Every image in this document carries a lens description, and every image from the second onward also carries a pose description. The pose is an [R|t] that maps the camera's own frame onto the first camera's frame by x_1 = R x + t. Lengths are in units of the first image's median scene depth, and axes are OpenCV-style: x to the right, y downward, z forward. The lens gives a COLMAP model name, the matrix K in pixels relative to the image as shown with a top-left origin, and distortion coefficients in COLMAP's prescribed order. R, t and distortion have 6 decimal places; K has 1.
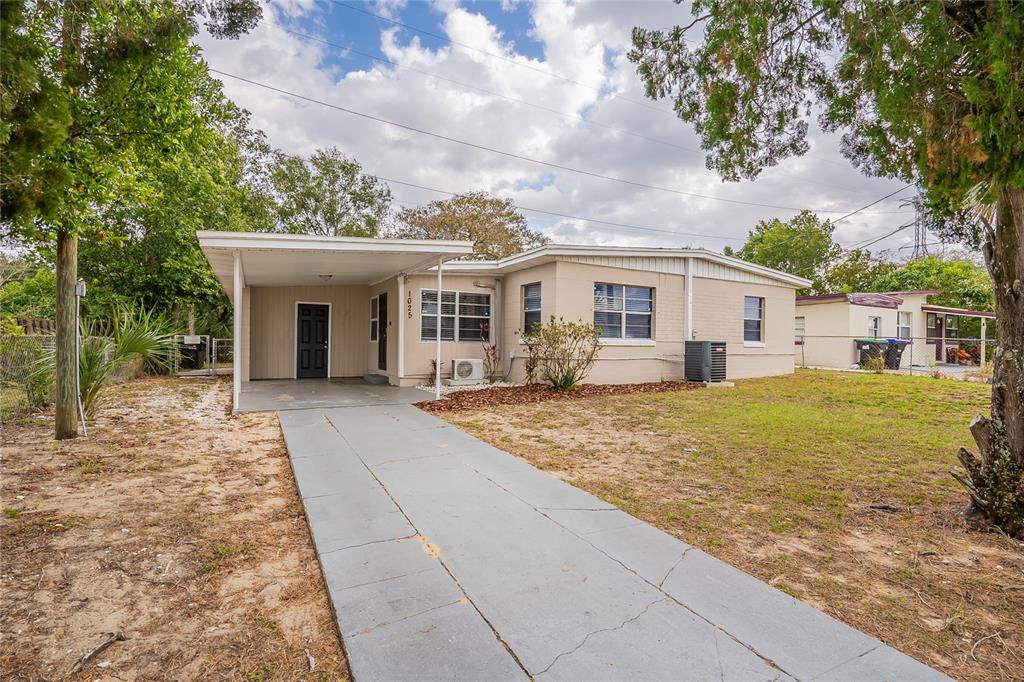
lens RADIAL K [[472.1, 0, 510.8], [0, 472.1, 342.5], [0, 0, 1]] dist [-0.013627, 0.001089]
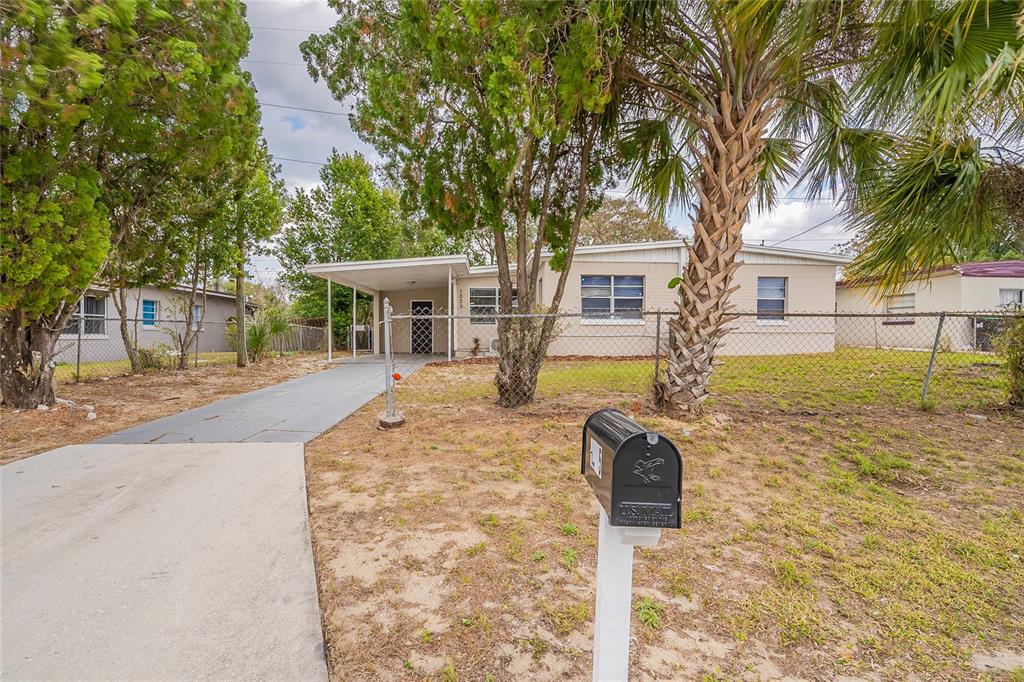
lens RADIAL K [[472.1, 0, 512.0], [0, 472.1, 340.6], [0, 0, 1]] dist [-0.013627, 0.001089]
pose [[0.910320, -0.007577, -0.413836, 0.496489], [0.010546, 0.999932, 0.004891, 0.037171], [0.413771, -0.008817, 0.910338, -0.213159]]
